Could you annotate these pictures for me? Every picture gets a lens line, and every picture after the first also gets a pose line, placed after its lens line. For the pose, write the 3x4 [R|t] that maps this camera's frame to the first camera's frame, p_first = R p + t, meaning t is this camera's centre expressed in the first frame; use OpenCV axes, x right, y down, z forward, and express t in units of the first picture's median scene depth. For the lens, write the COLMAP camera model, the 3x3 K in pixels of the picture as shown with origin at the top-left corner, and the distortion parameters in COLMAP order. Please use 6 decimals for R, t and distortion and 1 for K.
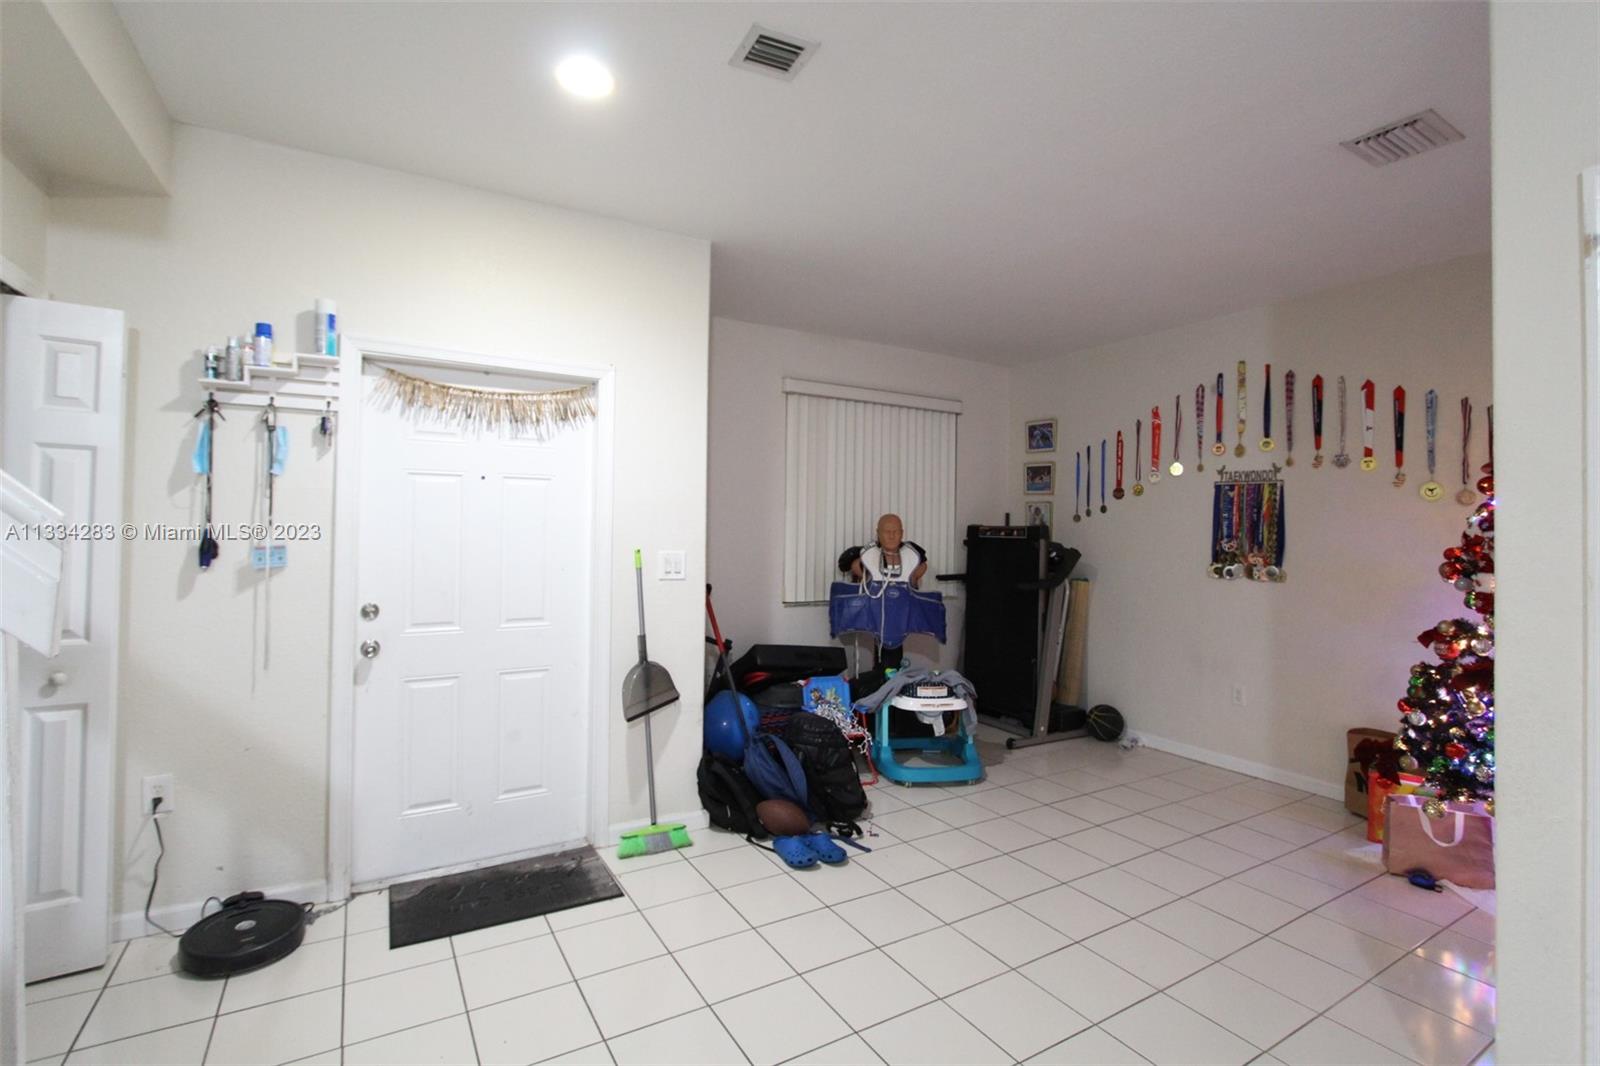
lens RADIAL K [[736.6, 0, 795.7], [0, 736.6, 517.5], [0, 0, 1]] dist [-0.022666, 0.003950]
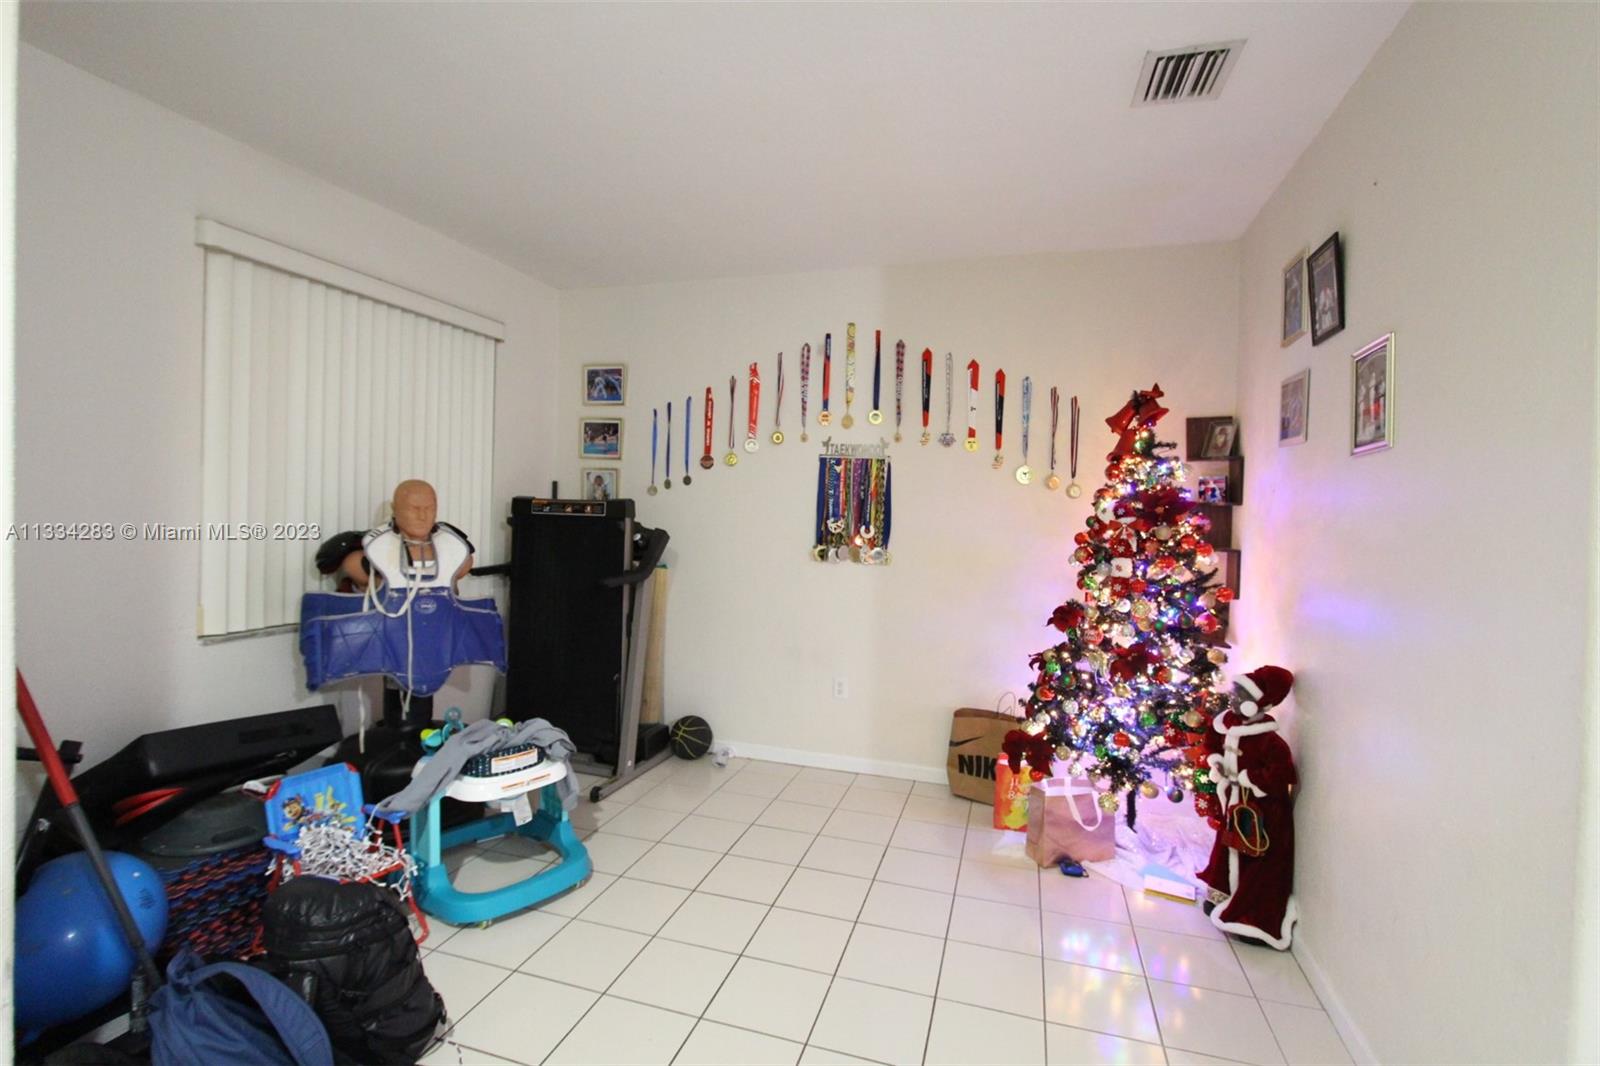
lens RADIAL K [[736.6, 0, 795.7], [0, 736.6, 517.5], [0, 0, 1]] dist [-0.022666, 0.003950]
pose [[0.740316, -0.005878, 0.672233, -0.054662], [-0.026262, 0.998946, 0.037656, -0.004560], [-0.671746, -0.045532, 0.739381, 0.338613]]
